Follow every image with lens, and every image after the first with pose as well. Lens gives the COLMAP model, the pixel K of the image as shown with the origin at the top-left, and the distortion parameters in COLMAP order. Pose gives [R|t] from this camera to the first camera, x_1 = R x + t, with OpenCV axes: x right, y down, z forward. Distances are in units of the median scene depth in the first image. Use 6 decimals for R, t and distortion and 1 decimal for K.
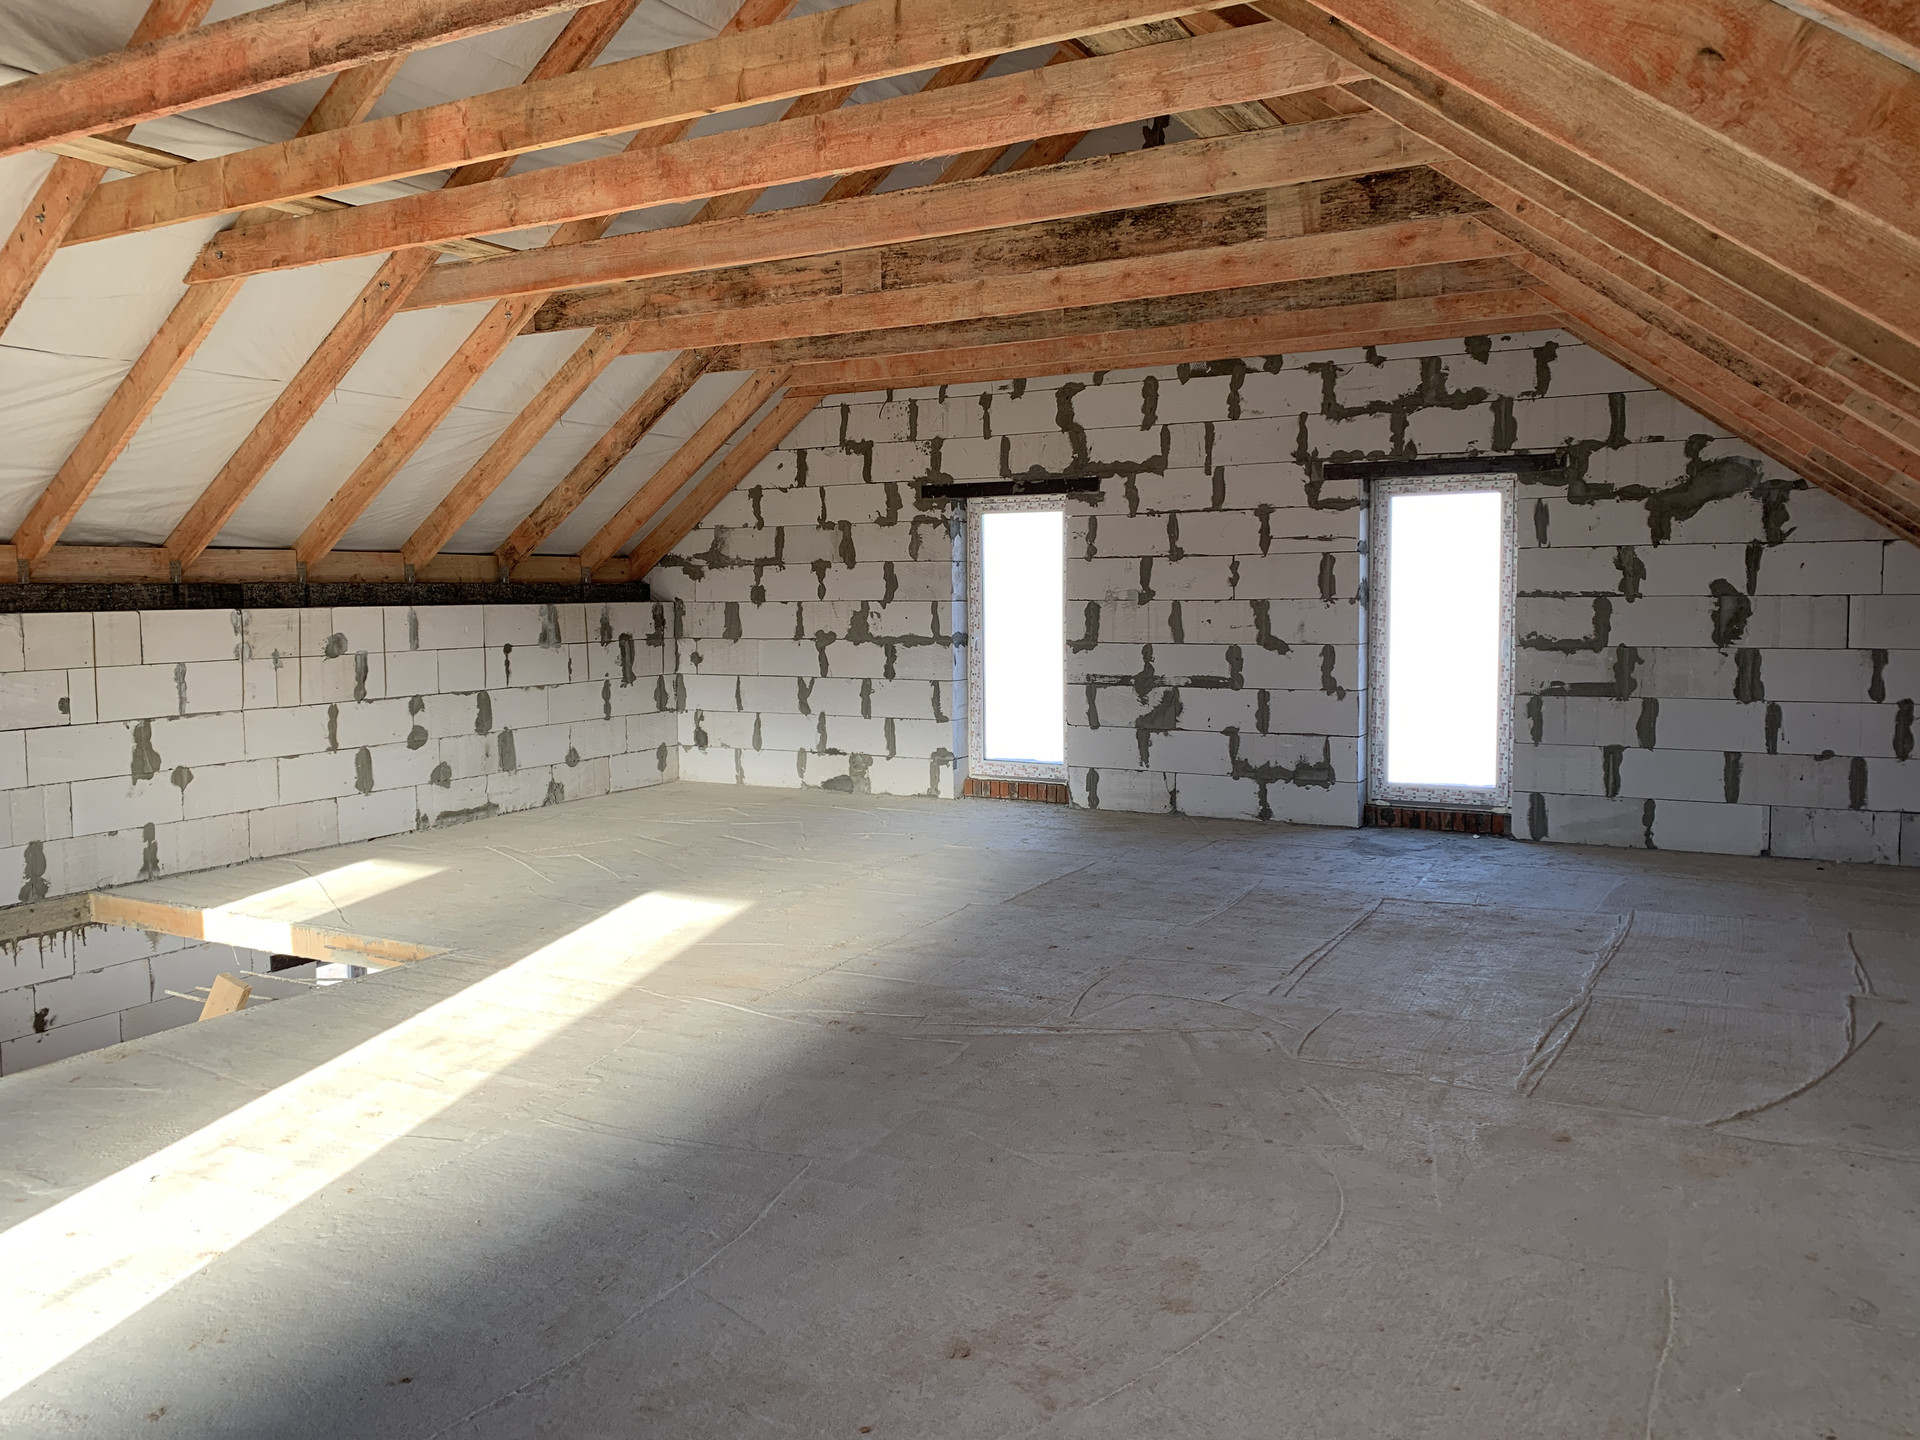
lens RADIAL K [[1487.6, 0, 947.4], [0, 1487.6, 732.9], [0, 0, 1]] dist [0.076503, -0.085370]
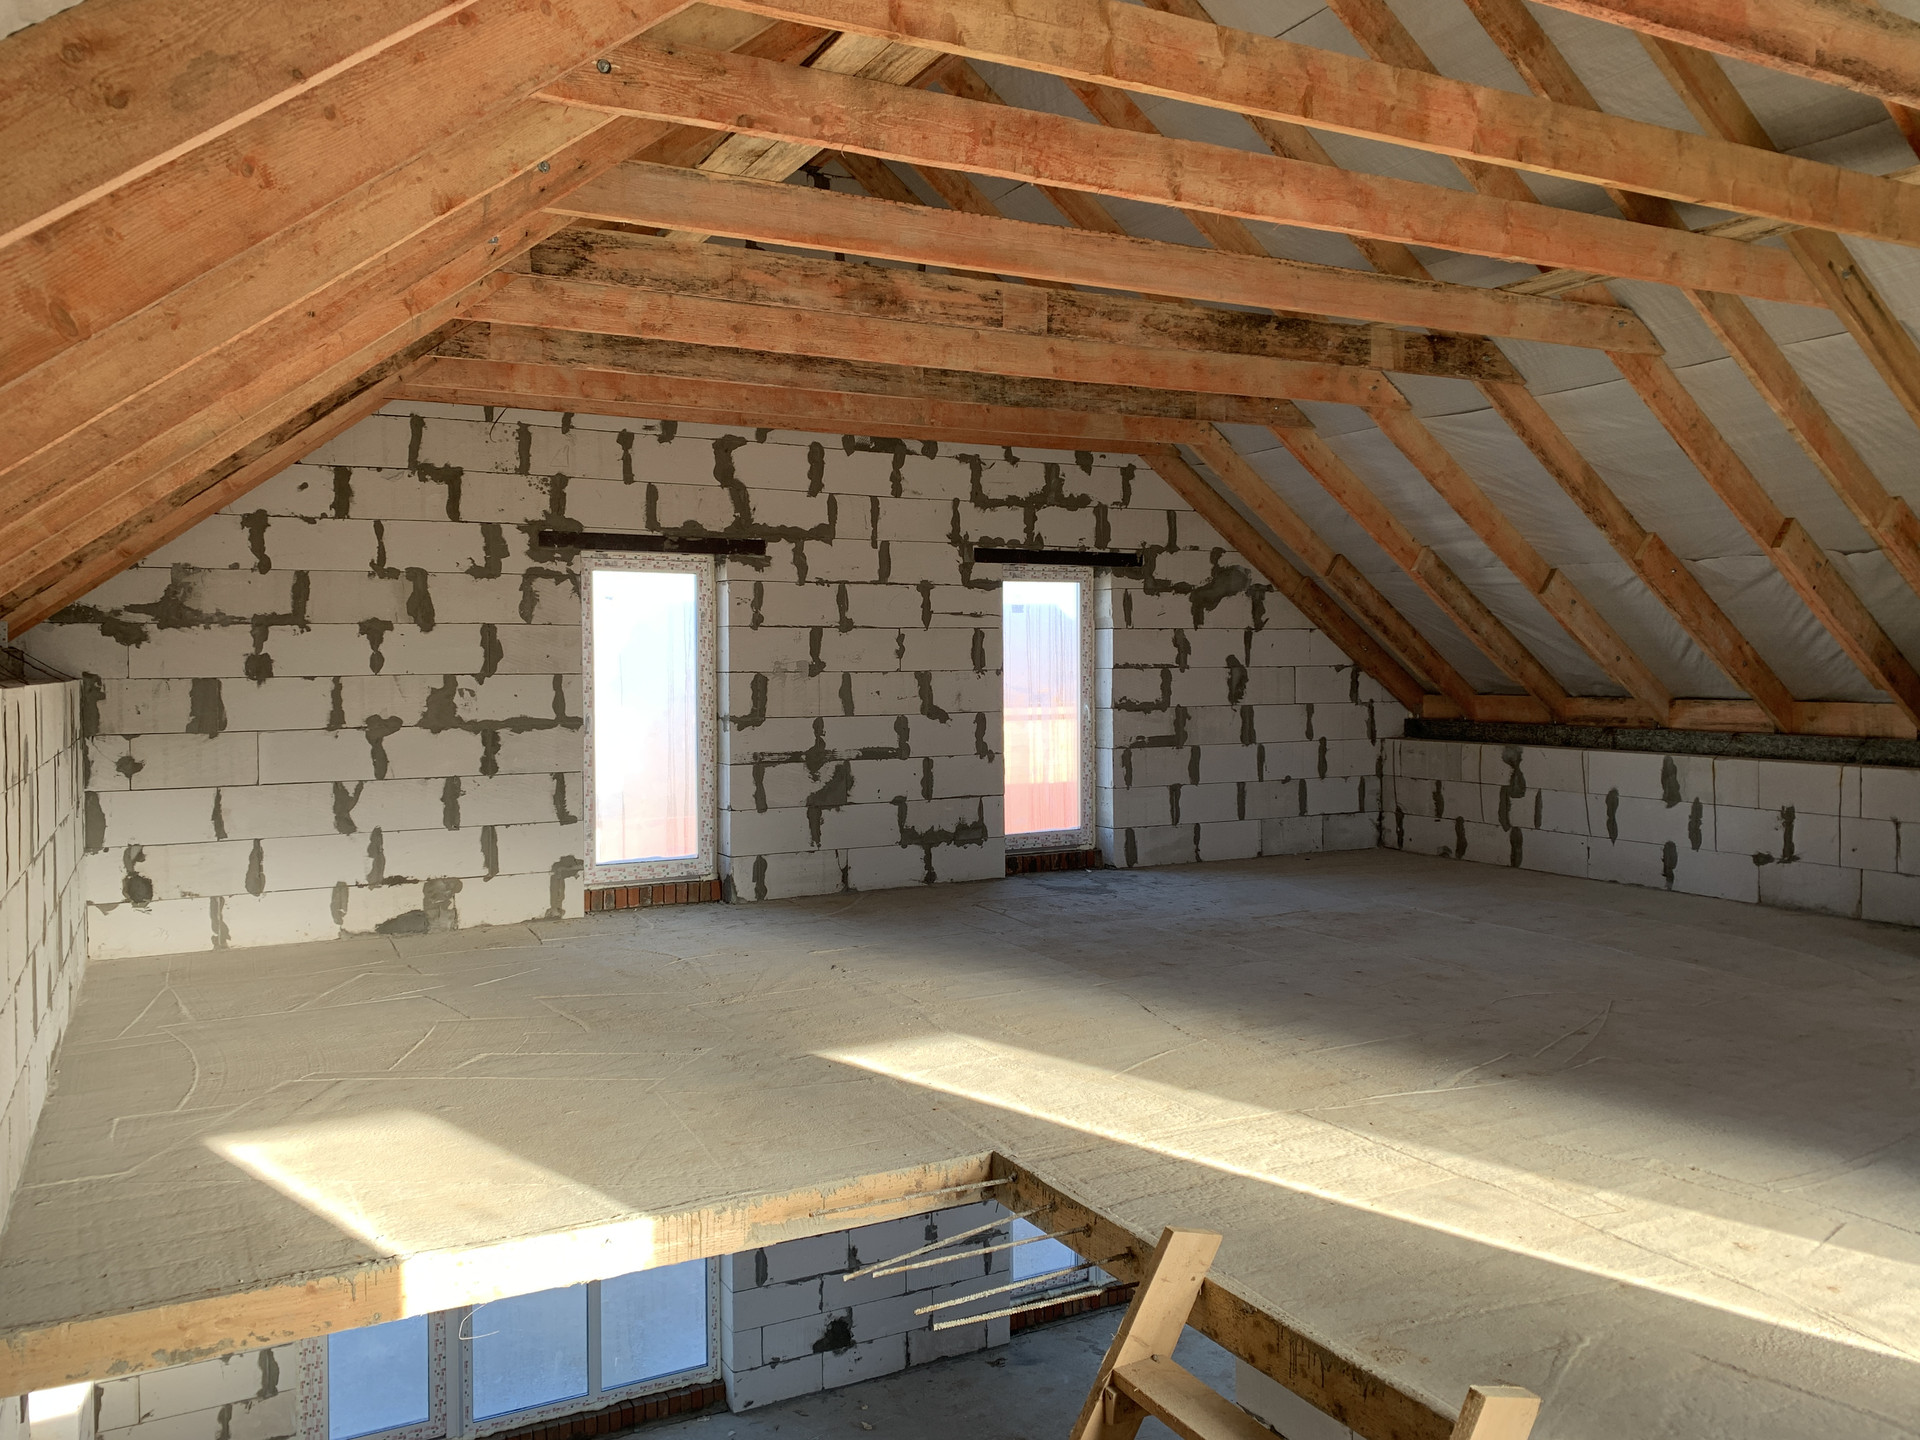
lens RADIAL K [[1487.6, 0, 949.2], [0, 1487.6, 719.6], [0, 0, 1]] dist [0.076503, -0.085370]
pose [[0.532060, -0.027769, 0.846251, -0.651463], [0.084609, 0.996203, -0.020506, -0.032684], [-0.842468, 0.082511, 0.532390, 0.434157]]
